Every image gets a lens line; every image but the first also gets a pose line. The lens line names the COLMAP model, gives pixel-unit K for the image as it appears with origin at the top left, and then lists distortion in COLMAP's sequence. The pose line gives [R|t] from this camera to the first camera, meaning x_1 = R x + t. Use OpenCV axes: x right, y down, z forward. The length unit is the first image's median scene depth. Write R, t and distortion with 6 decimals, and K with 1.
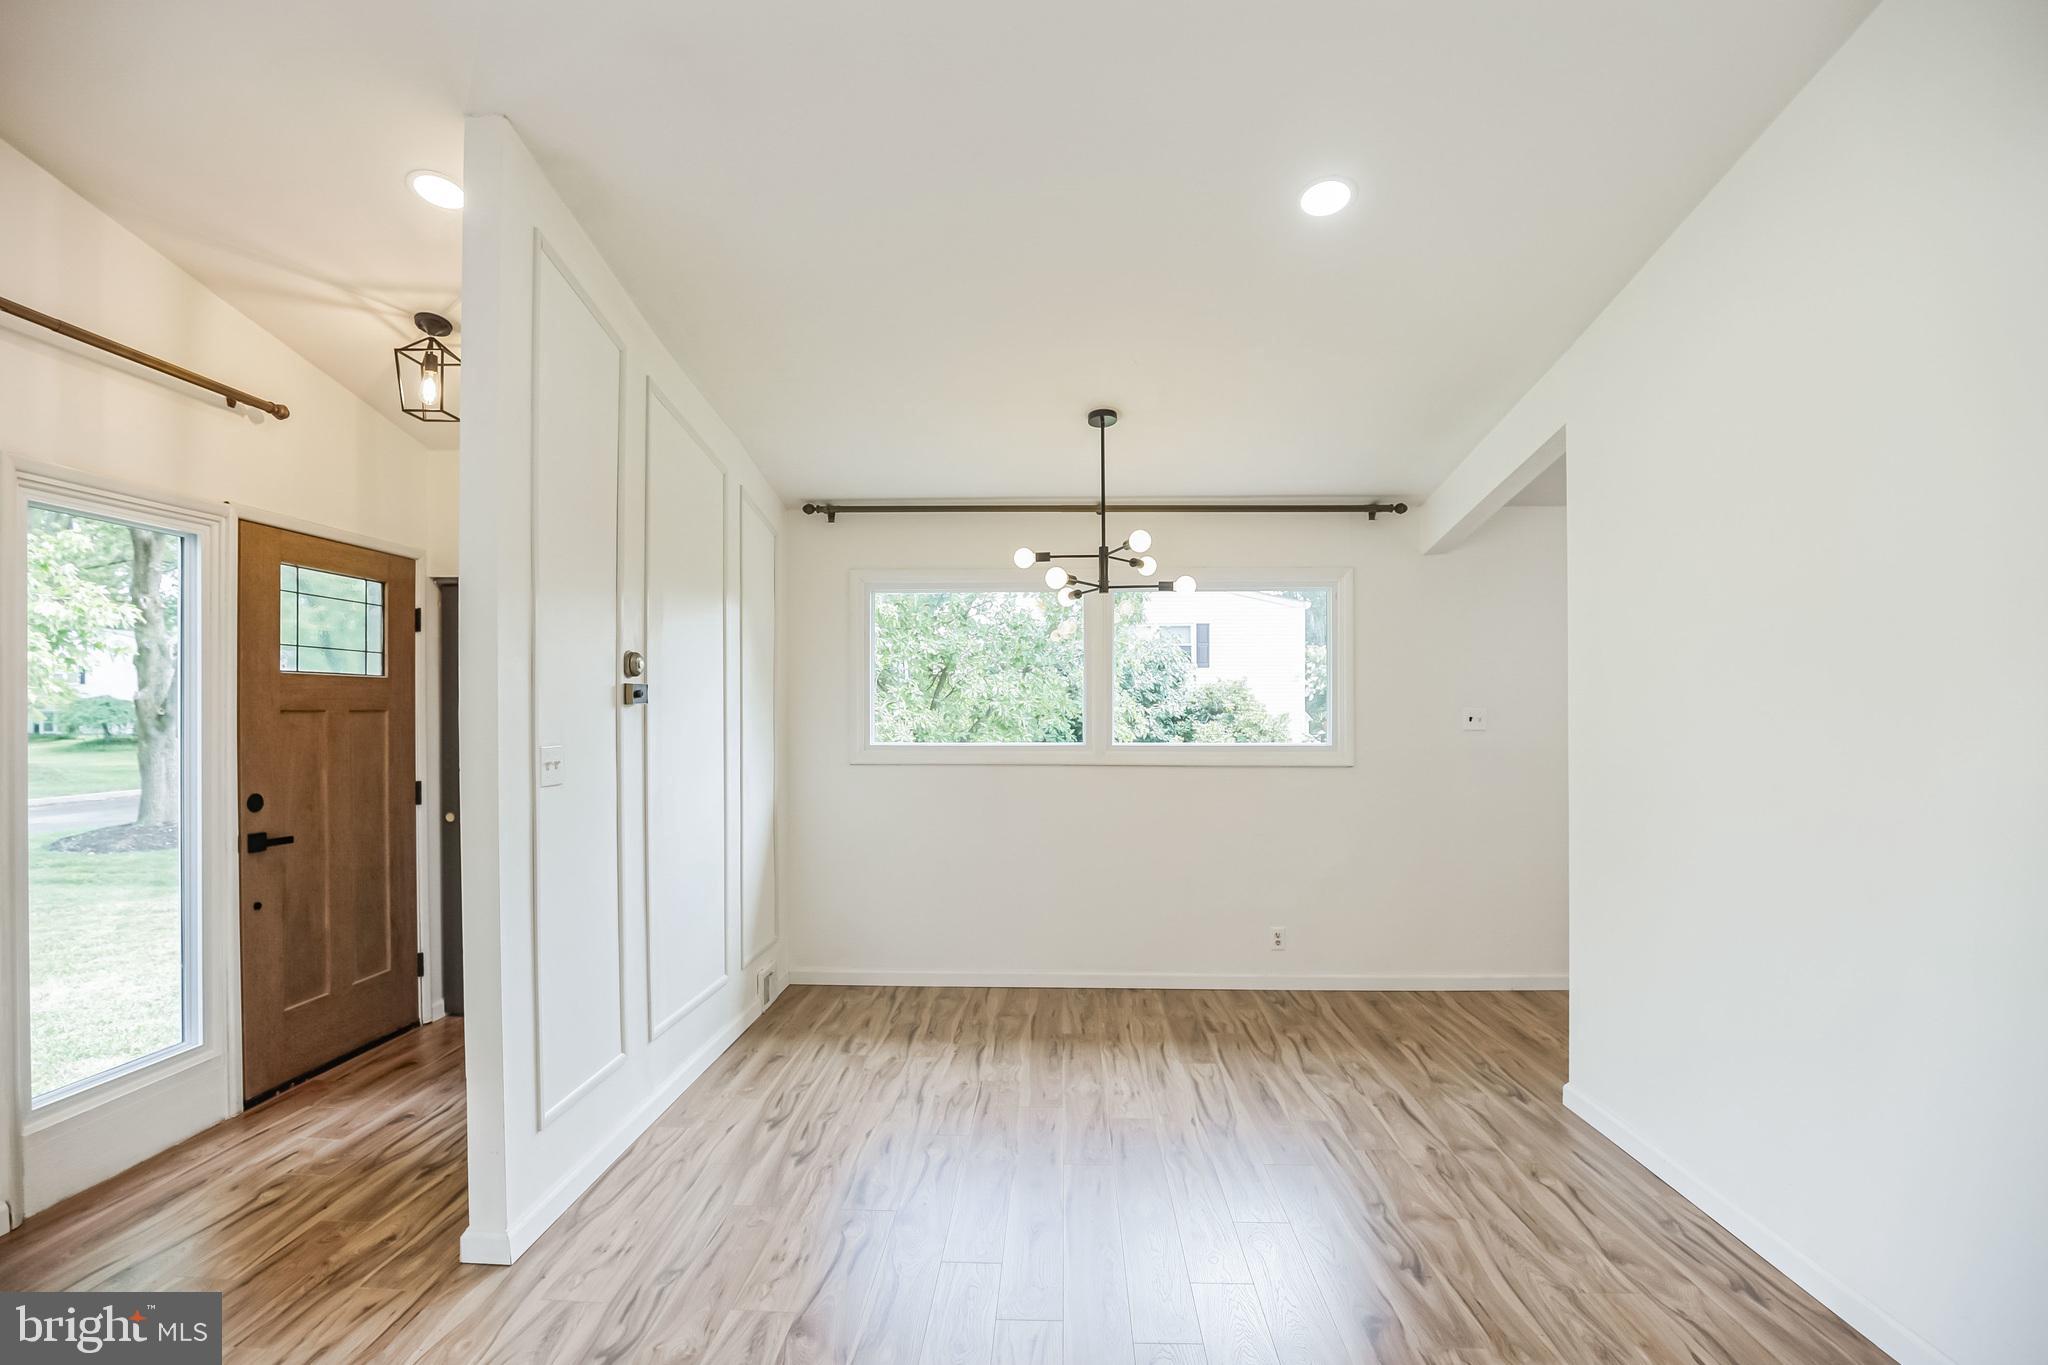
lens RADIAL K [[965.5, 0, 1030.8], [0, 965.5, 714.5], [0, 0, 1]] dist [-0.038069, 0.007096]
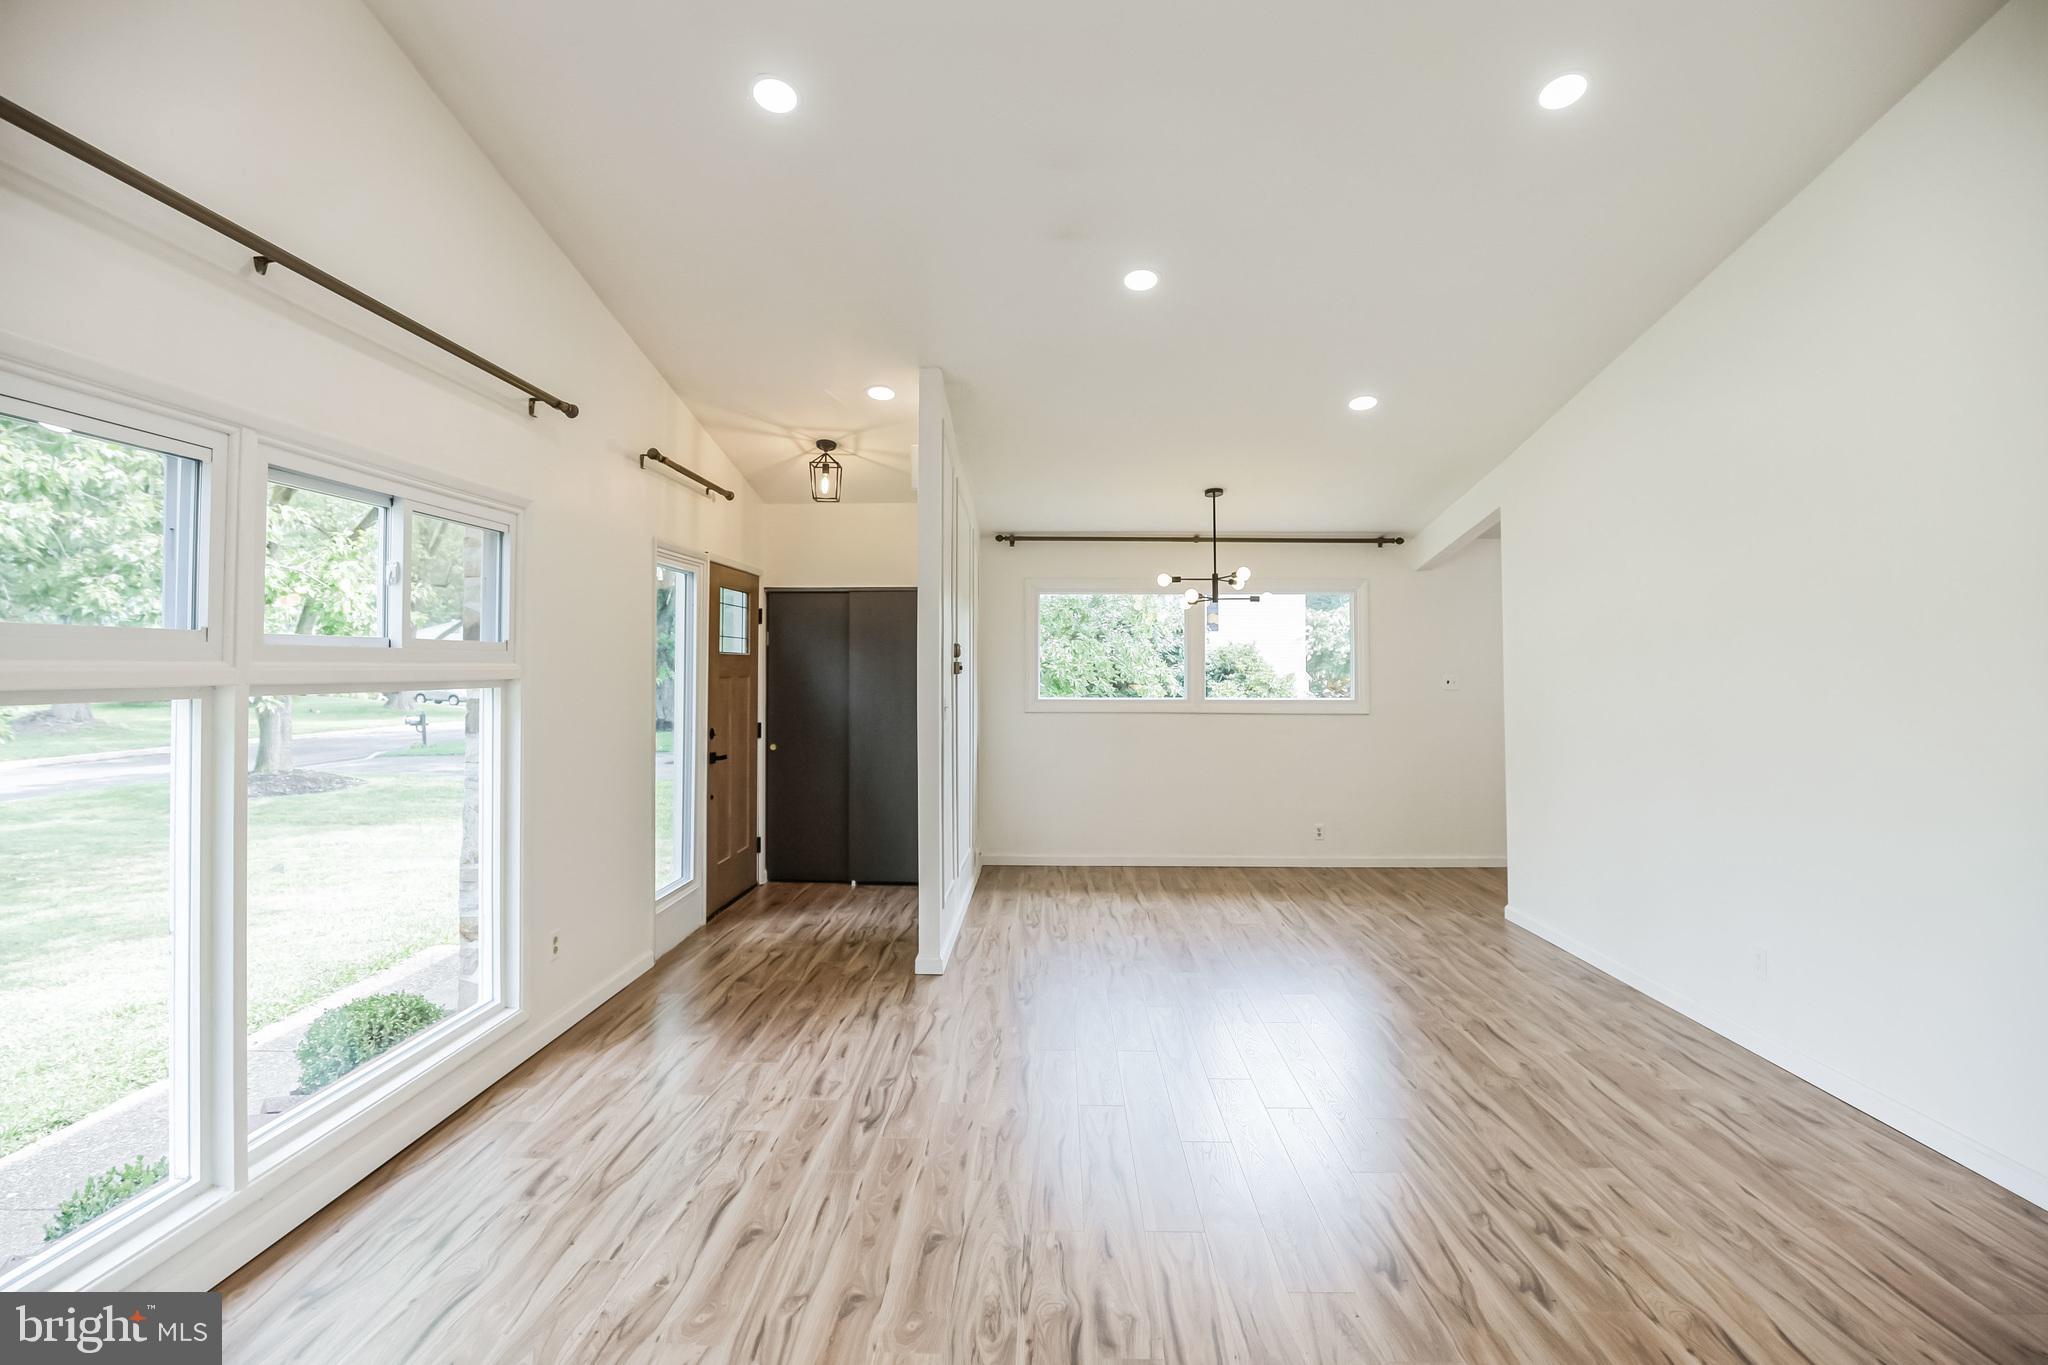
lens RADIAL K [[970.2, 0, 1033.8], [0, 970.2, 640.7], [0, 0, 1]] dist [-0.028858, 0.000725]
pose [[0.999886, 0.002113, 0.014984, -0.258590], [-0.001632, 0.999486, -0.032013, -0.013178], [-0.015044, 0.031985, 0.999375, -0.614480]]
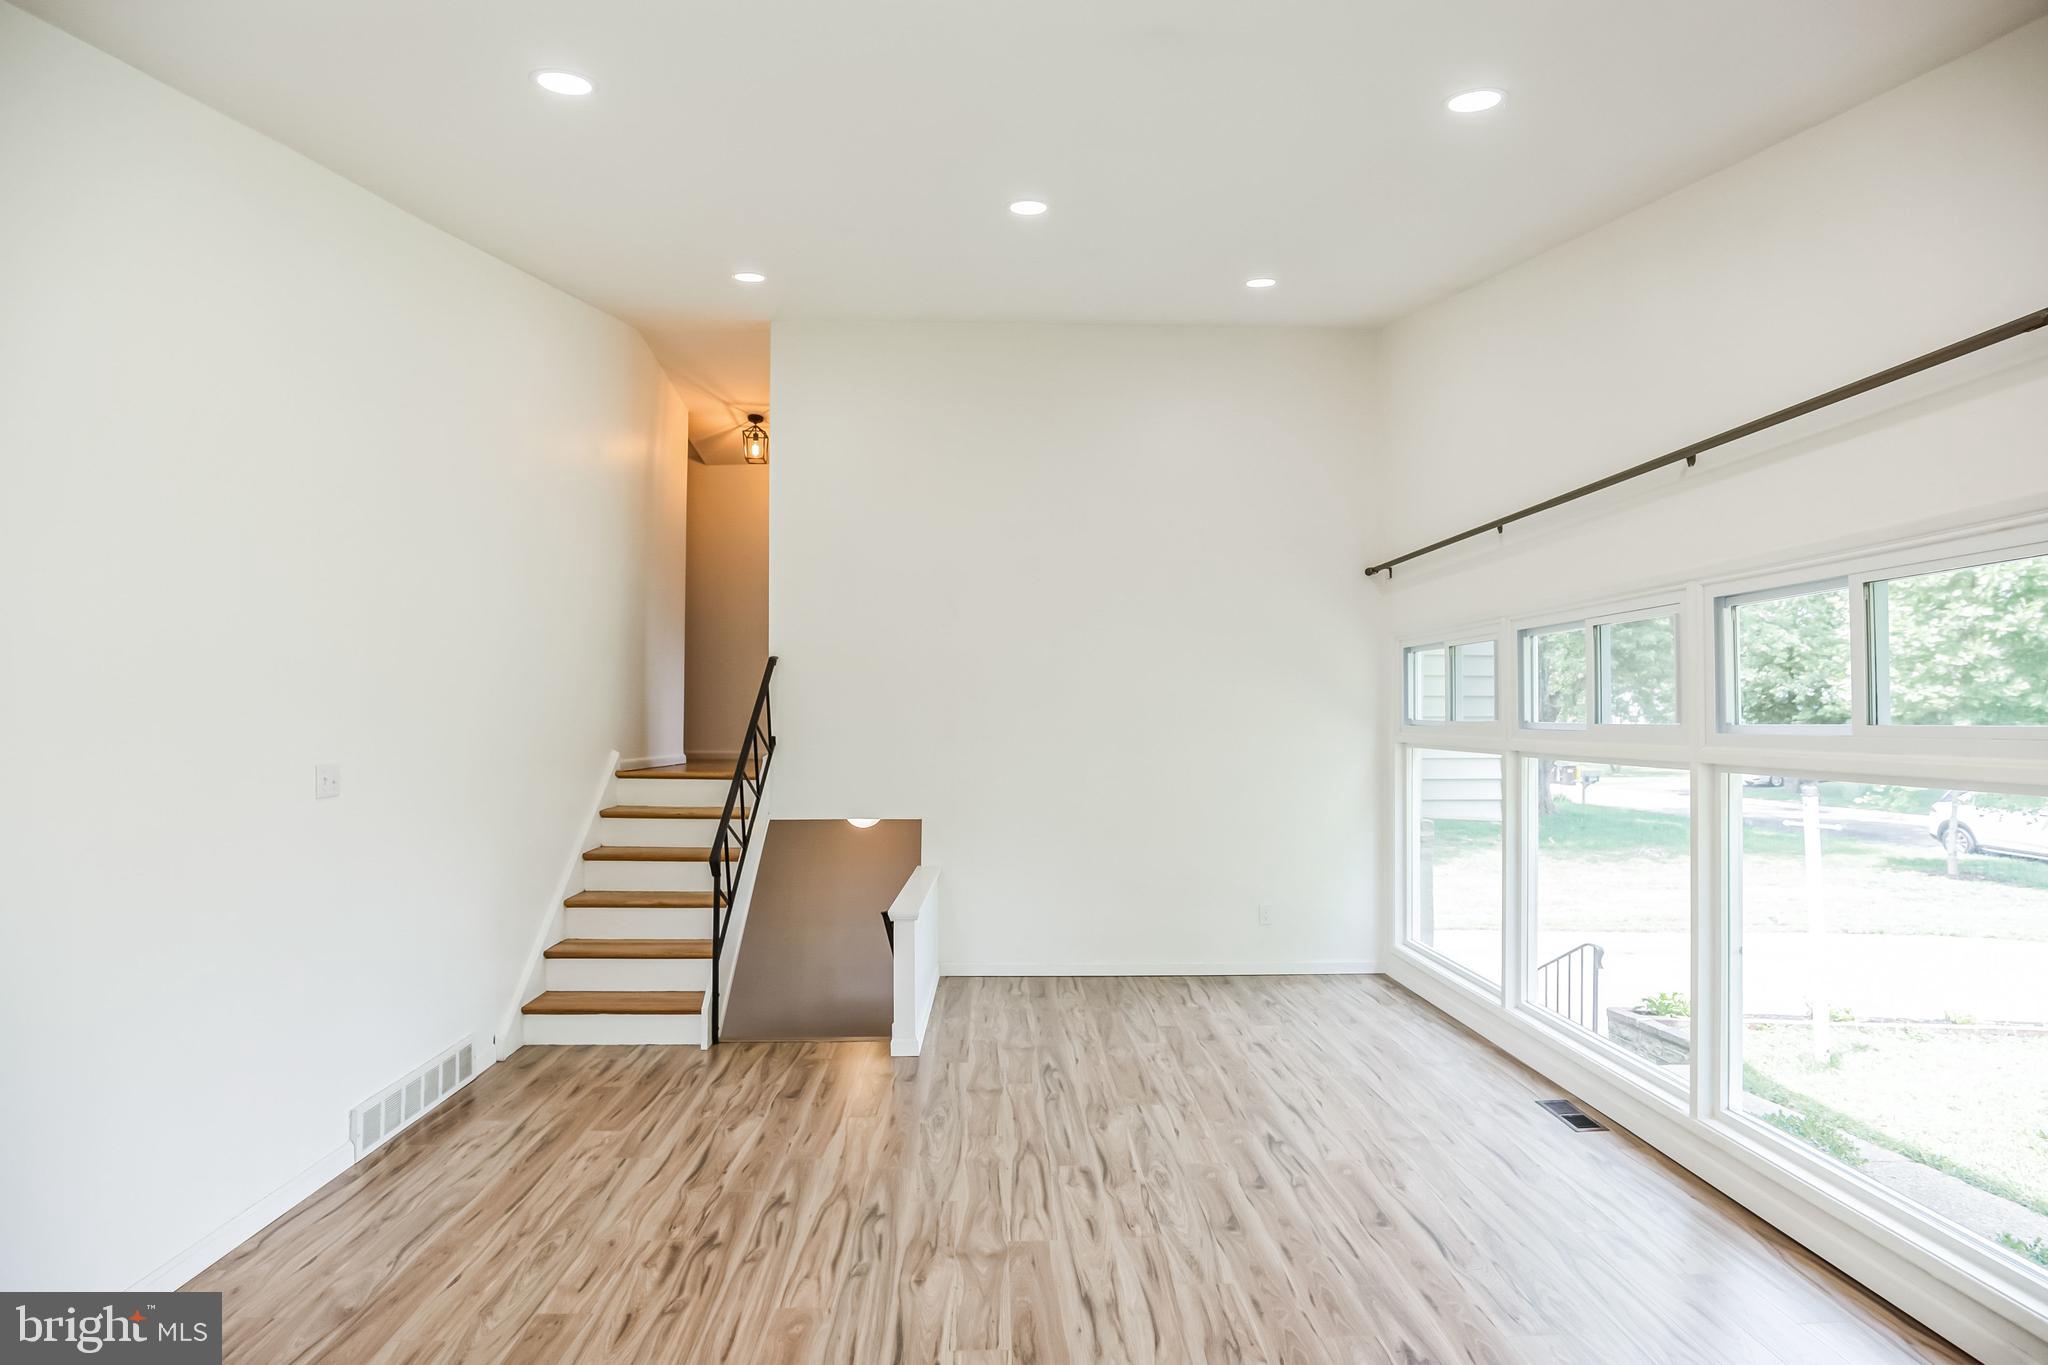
lens RADIAL K [[949.2, 0, 1024.0], [0, 949.2, 693.5], [0, 0, 1]] dist [-0.040579, 0.006817]
pose [[-0.997541, -0.001894, -0.070060, -0.084871], [-0.000429, 0.999781, -0.020926, -0.050129], [0.070084, -0.020845, -0.997323, 0.852181]]
